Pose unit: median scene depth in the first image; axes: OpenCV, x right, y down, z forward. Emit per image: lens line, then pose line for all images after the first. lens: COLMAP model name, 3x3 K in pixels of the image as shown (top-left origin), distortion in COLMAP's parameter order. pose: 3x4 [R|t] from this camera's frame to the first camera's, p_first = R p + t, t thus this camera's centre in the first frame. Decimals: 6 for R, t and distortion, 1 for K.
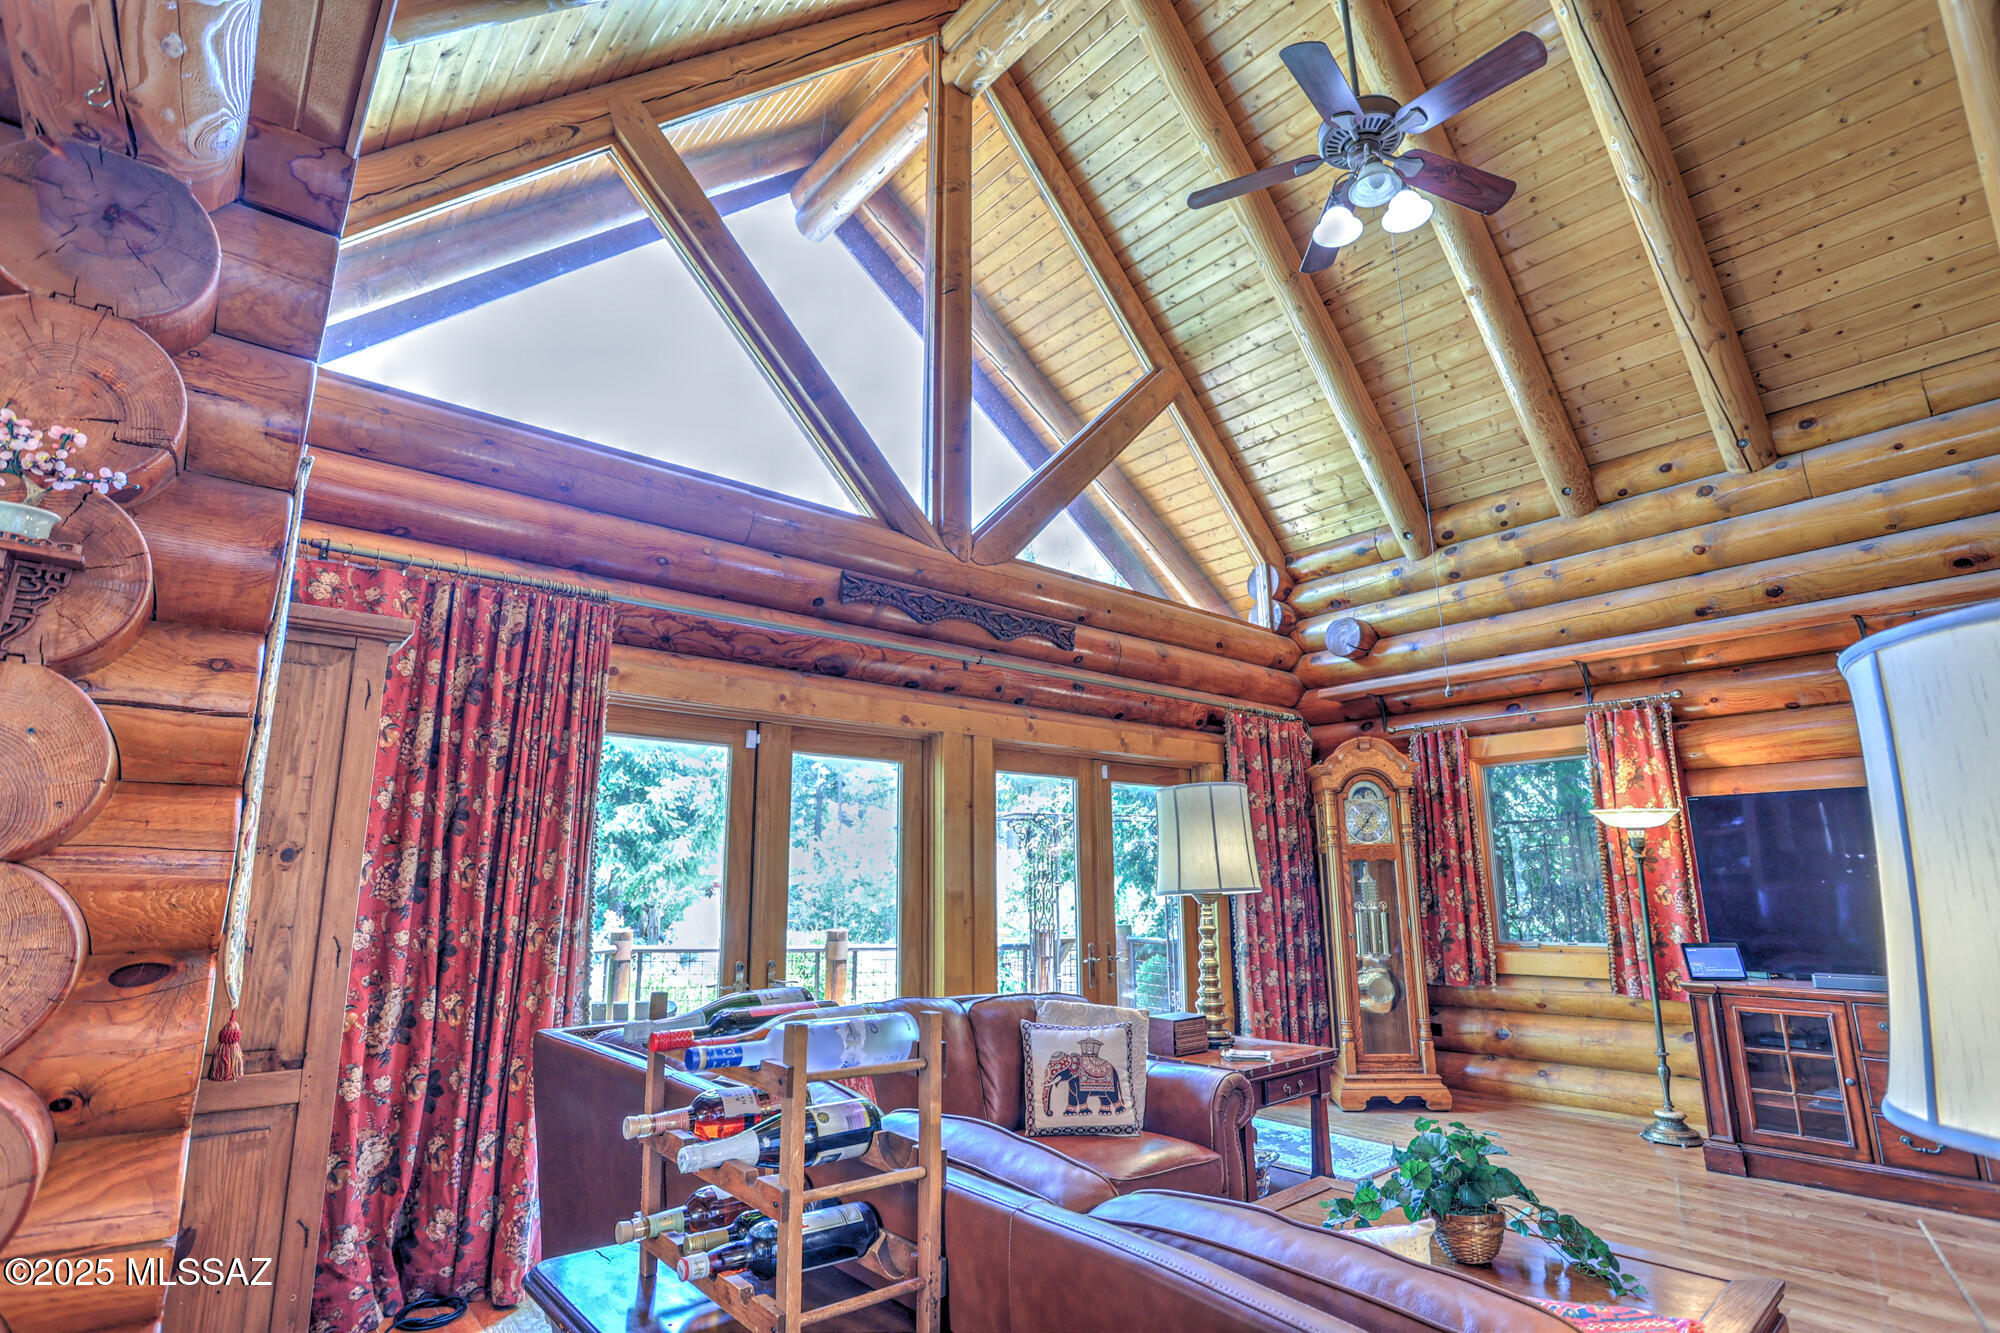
lens RADIAL K [[971.5, 0, 990.8], [0, 971.5, 662.9], [0, 0, 1]] dist [-0.072976, 0.029854]
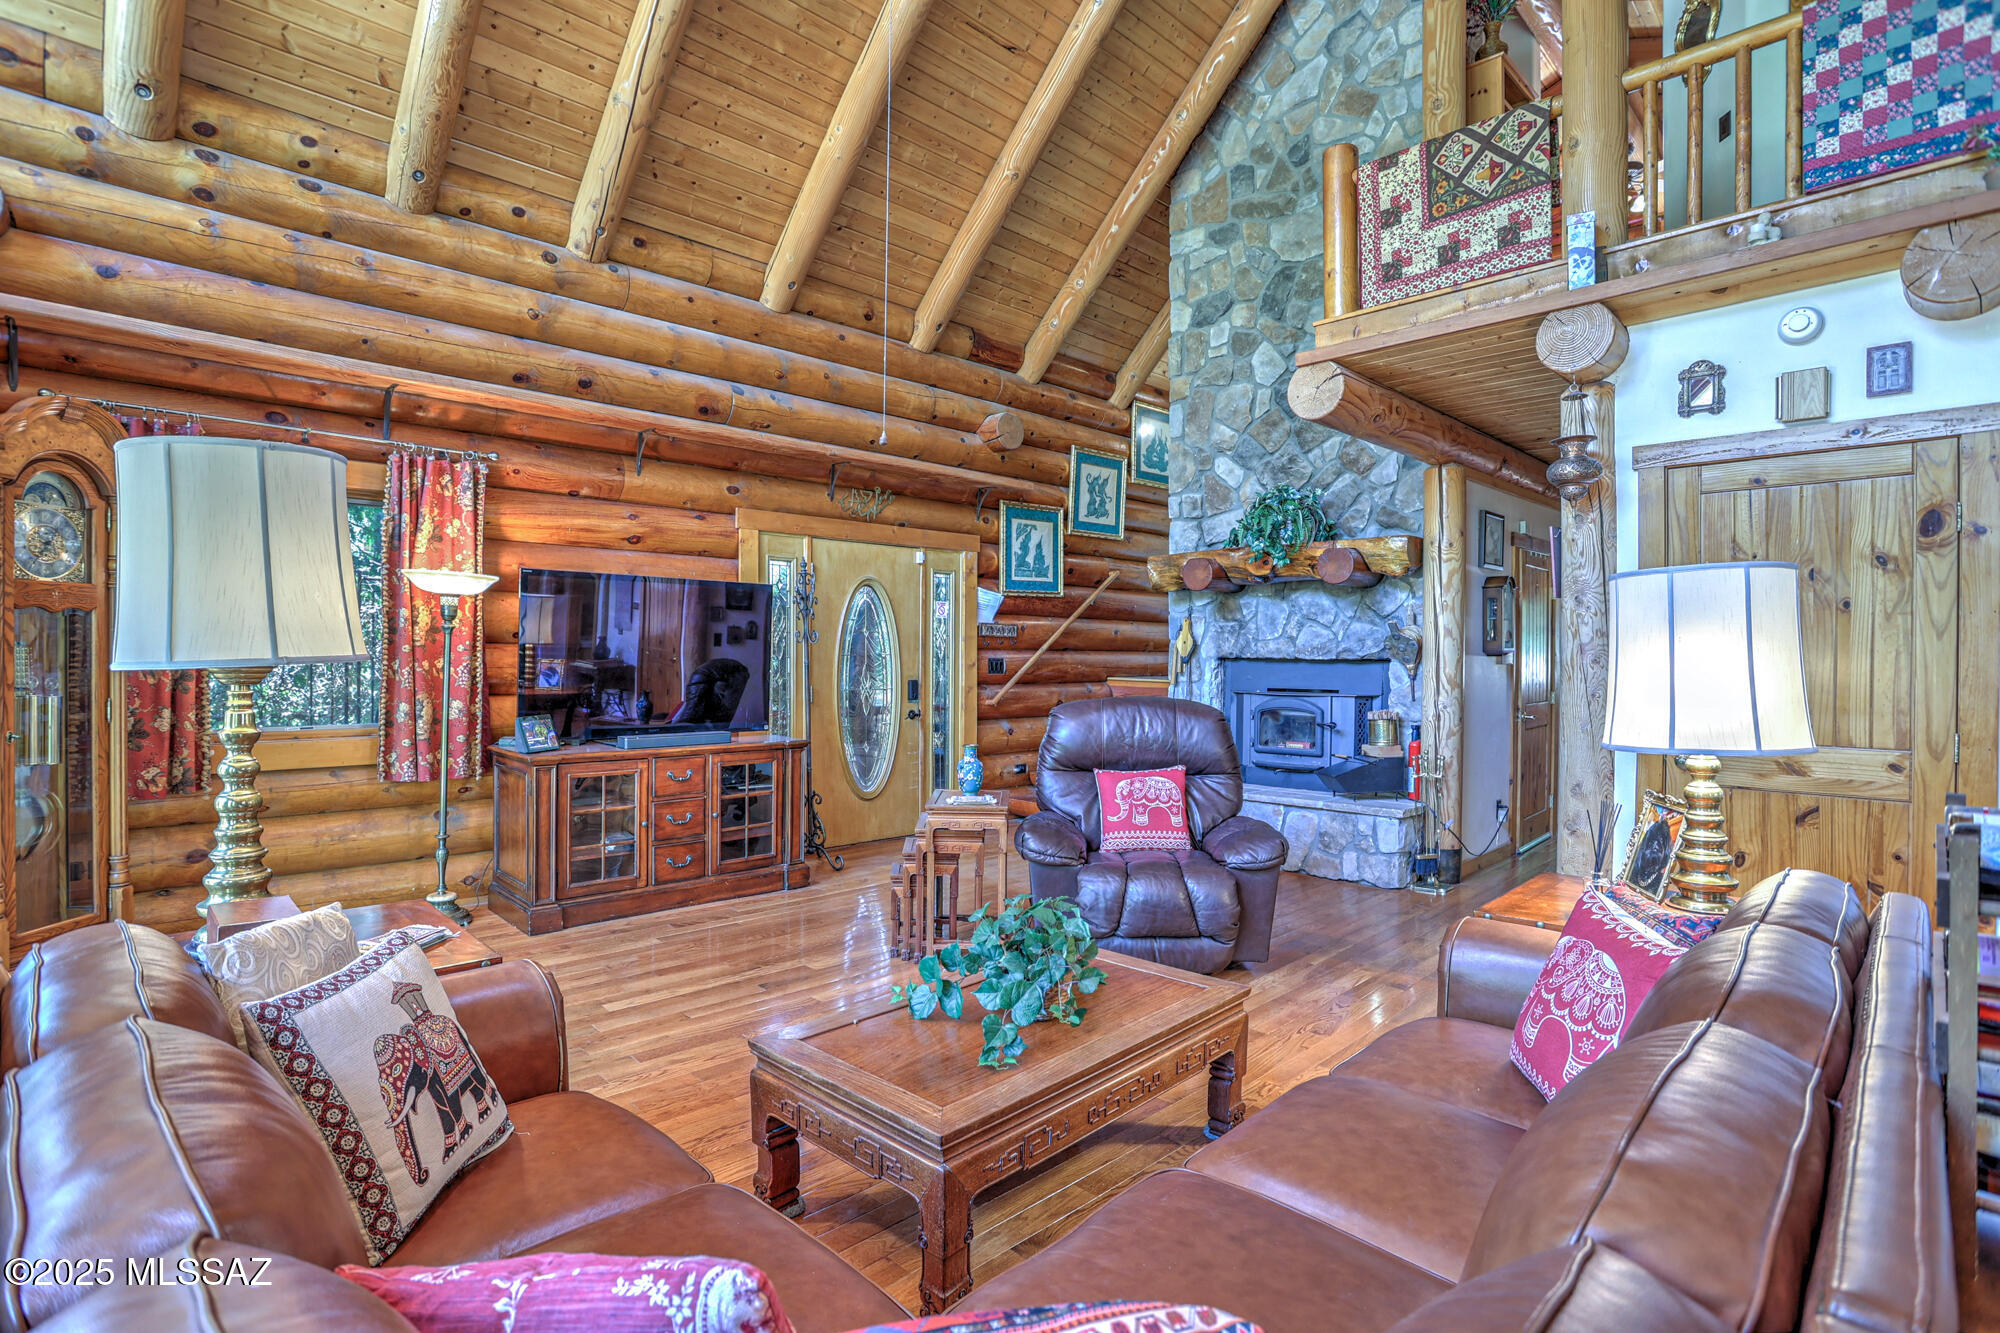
lens RADIAL K [[971.5, 0, 993.3], [0, 971.5, 656.6], [0, 0, 1]] dist [-0.072976, 0.029854]
pose [[-0.073427, 0.000512, 0.997300, -0.224228], [-0.231296, 0.972726, -0.017529, 0.119105], [-0.970109, -0.231959, -0.071306, 0.508950]]
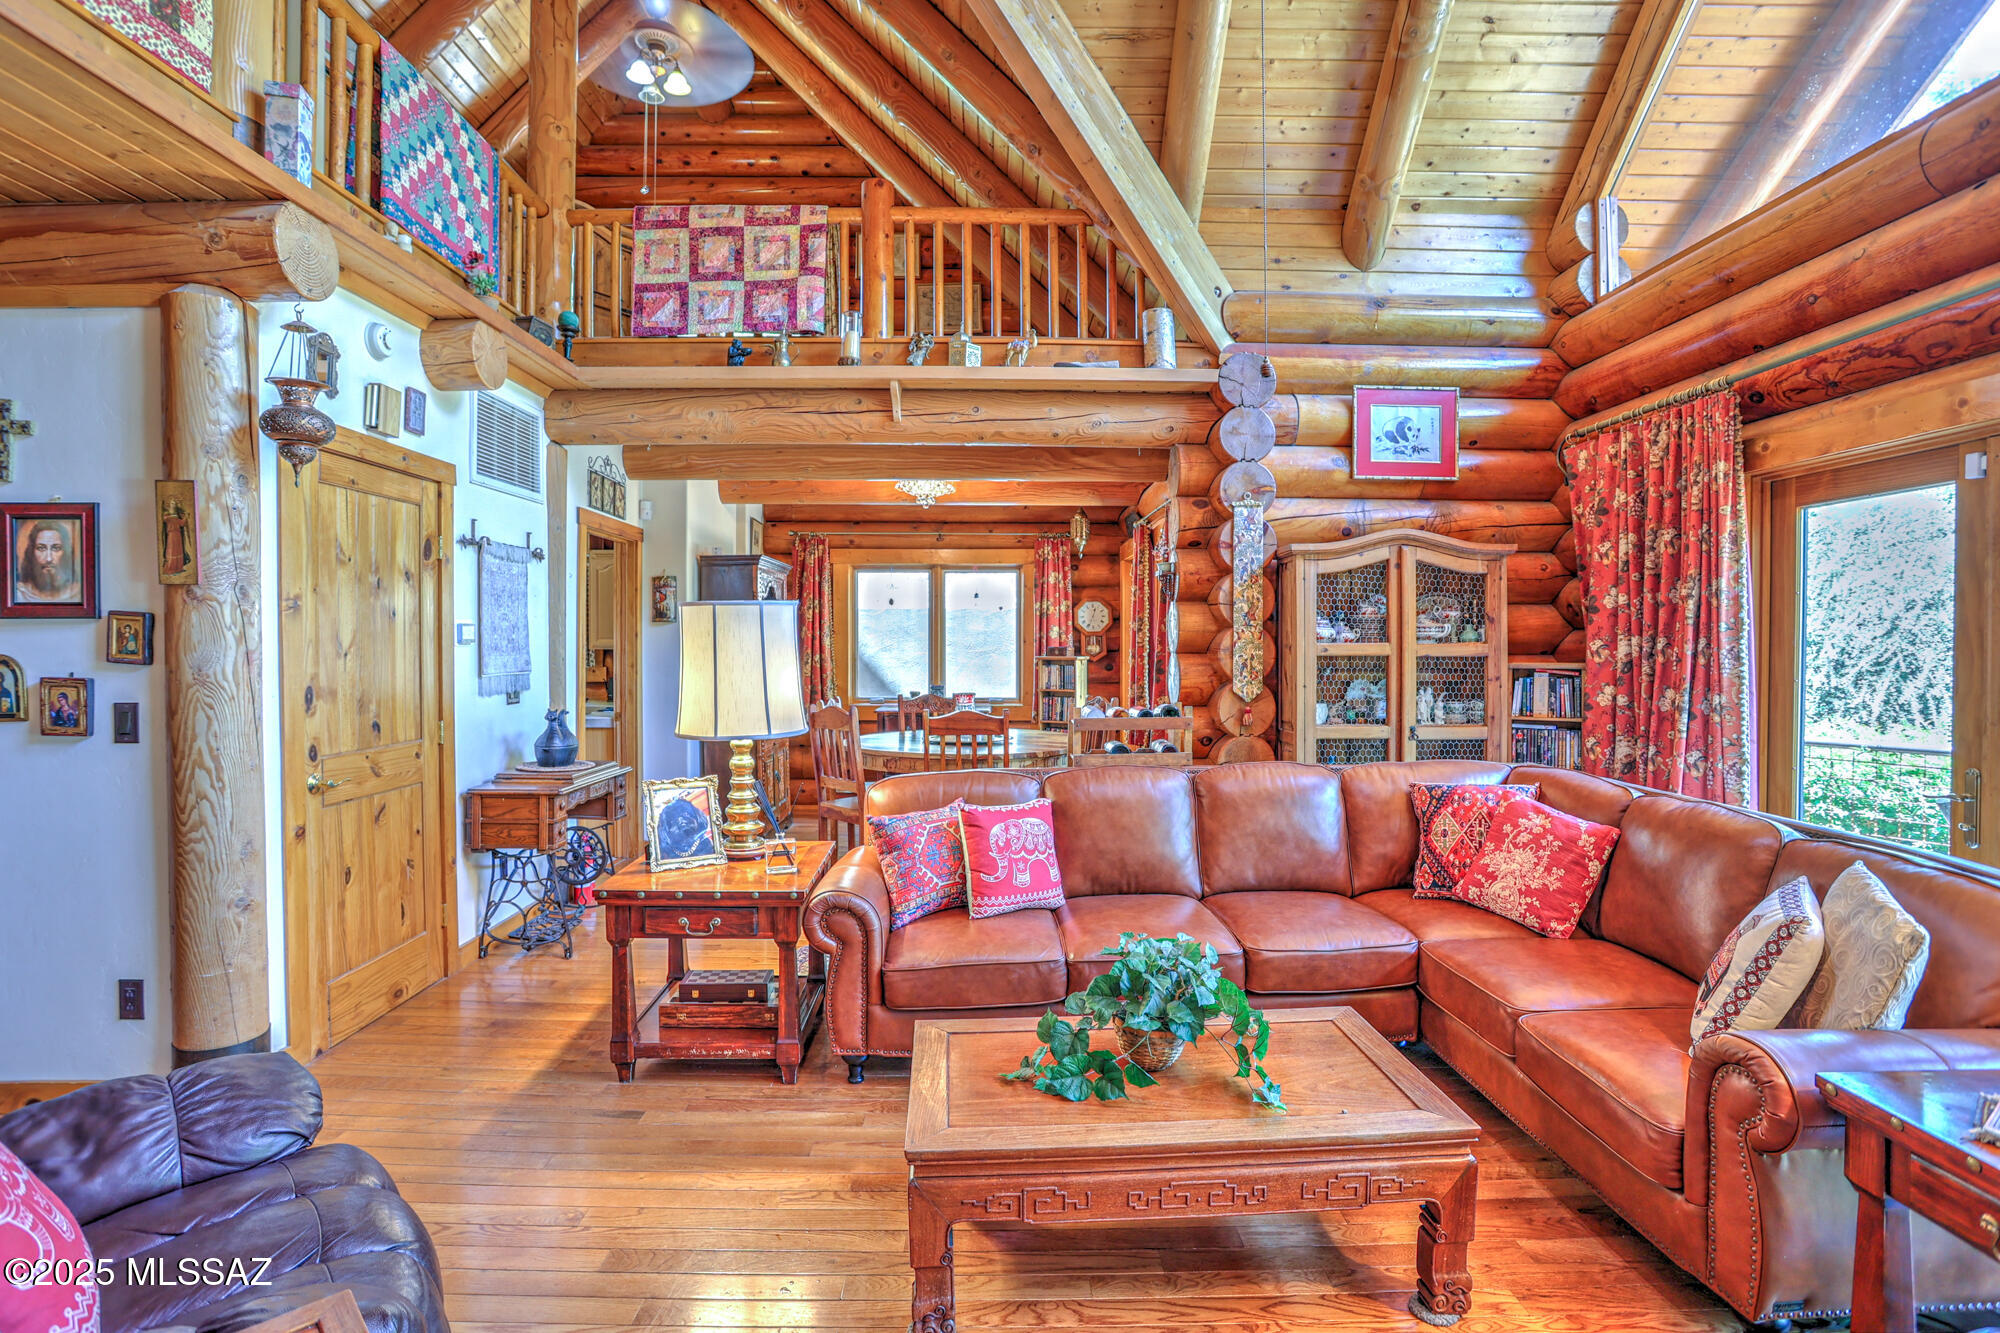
lens RADIAL K [[971.5, 0, 986.2], [0, 971.5, 655.7], [0, 0, 1]] dist [-0.072976, 0.029854]
pose [[-0.640289, 0.014328, -0.768001, 0.573689], [0.174331, 0.976447, -0.127124, 0.135085], [0.748090, -0.215282, -0.627706, 0.663248]]
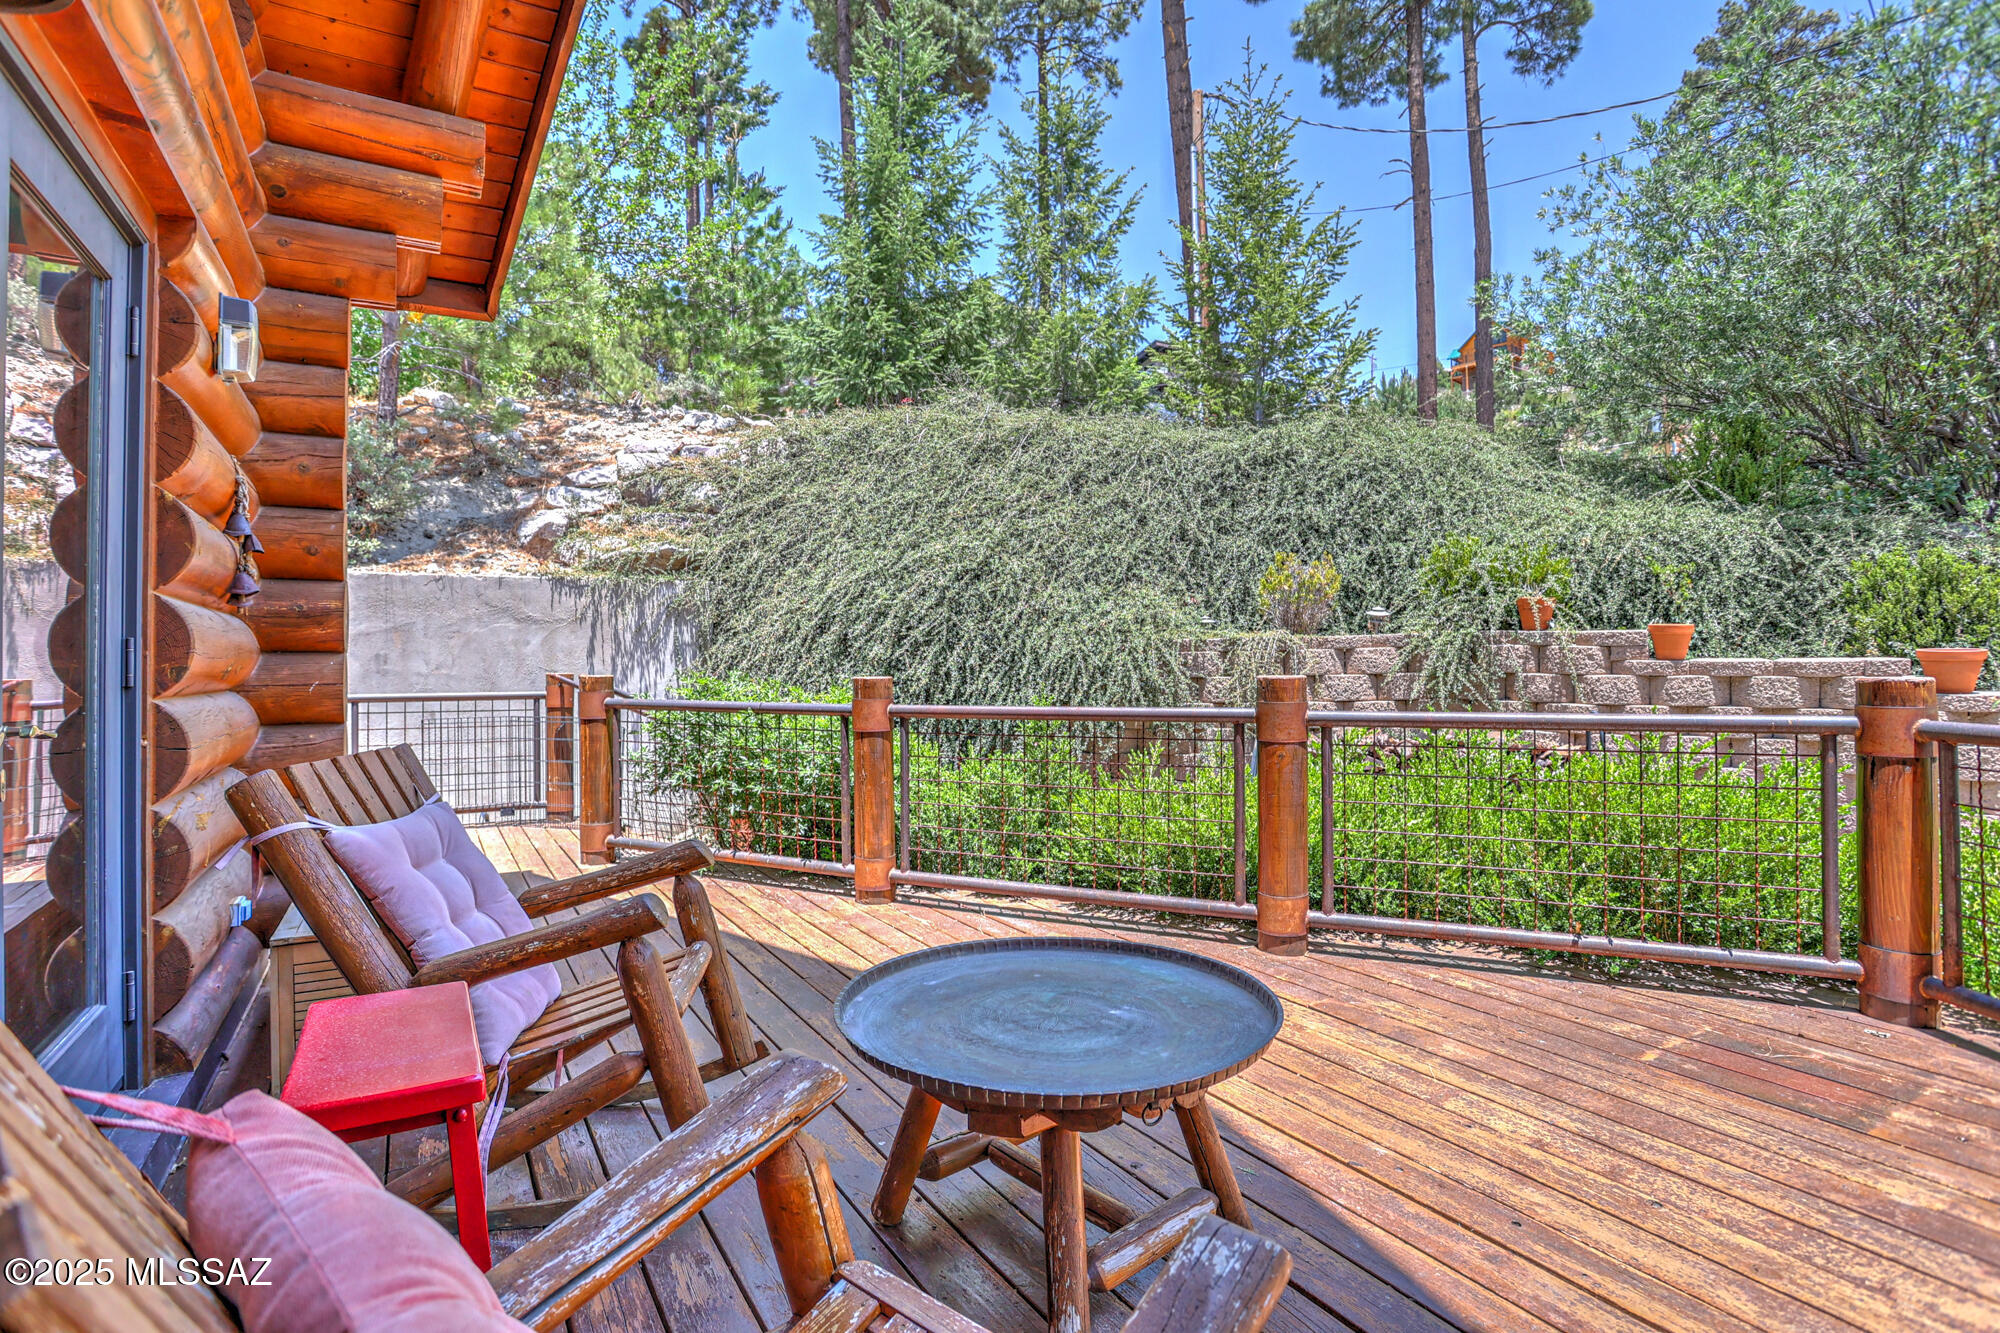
lens RADIAL K [[971.5, 0, 1000.1], [0, 971.5, 653.4], [0, 0, 1]] dist [-0.072976, 0.029854]
pose [[-0.149823, -0.001373, -0.988712, 0.026707], [0.231922, 0.972050, -0.036494, 0.307069], [0.961127, -0.234772, -0.145317, 1.087325]]
